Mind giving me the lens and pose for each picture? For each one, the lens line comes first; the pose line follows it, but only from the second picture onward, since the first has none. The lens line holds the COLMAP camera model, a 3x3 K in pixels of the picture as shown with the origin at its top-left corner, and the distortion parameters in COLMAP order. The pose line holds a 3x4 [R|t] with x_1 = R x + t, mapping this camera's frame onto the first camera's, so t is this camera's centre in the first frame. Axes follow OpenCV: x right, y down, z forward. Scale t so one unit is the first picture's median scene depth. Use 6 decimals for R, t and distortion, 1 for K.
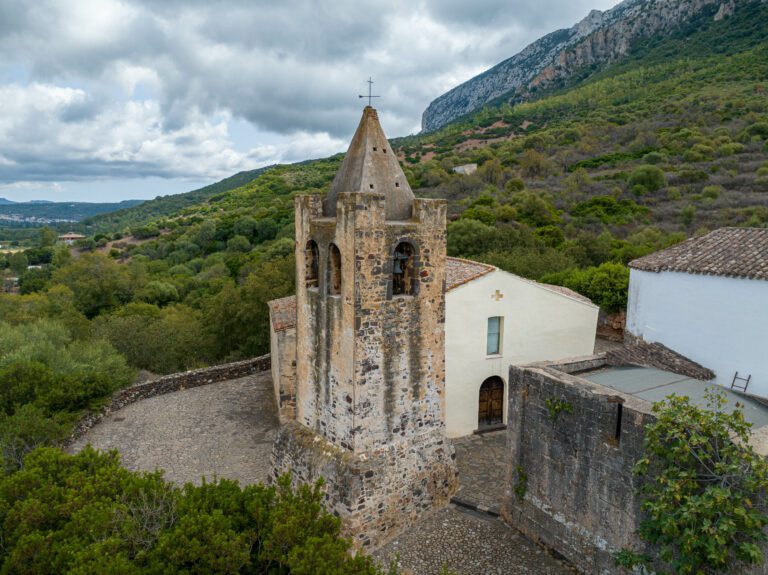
lens RADIAL K [[540.2, 0, 386.4], [0, 540.2, 284.2], [0, 0, 1]] dist [-0.041069, 0.004907]
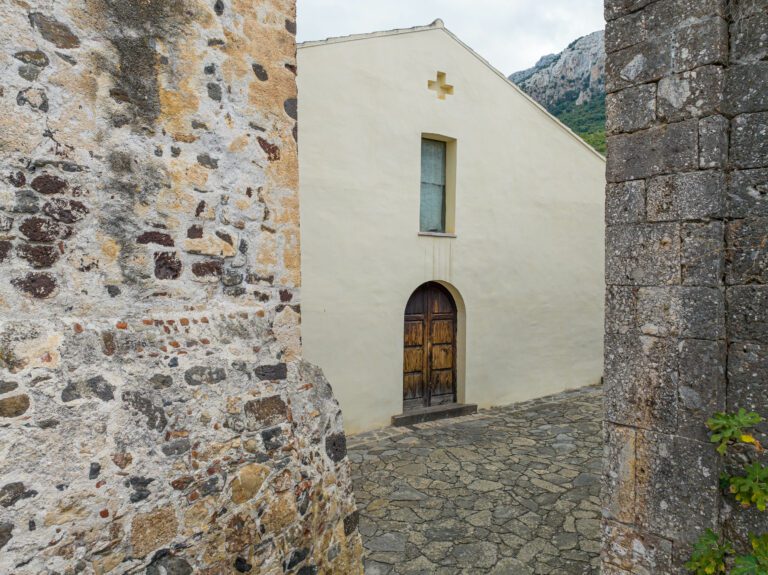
lens RADIAL K [[540.2, 0, 386.4], [0, 540.2, 284.2], [0, 0, 1]] dist [-0.041069, 0.004907]
pose [[0.980381, 0.002616, 0.197093, 0.105131], [0.021364, 0.992611, -0.119447, 0.296049], [-0.195949, 0.121314, 0.973081, 0.801517]]
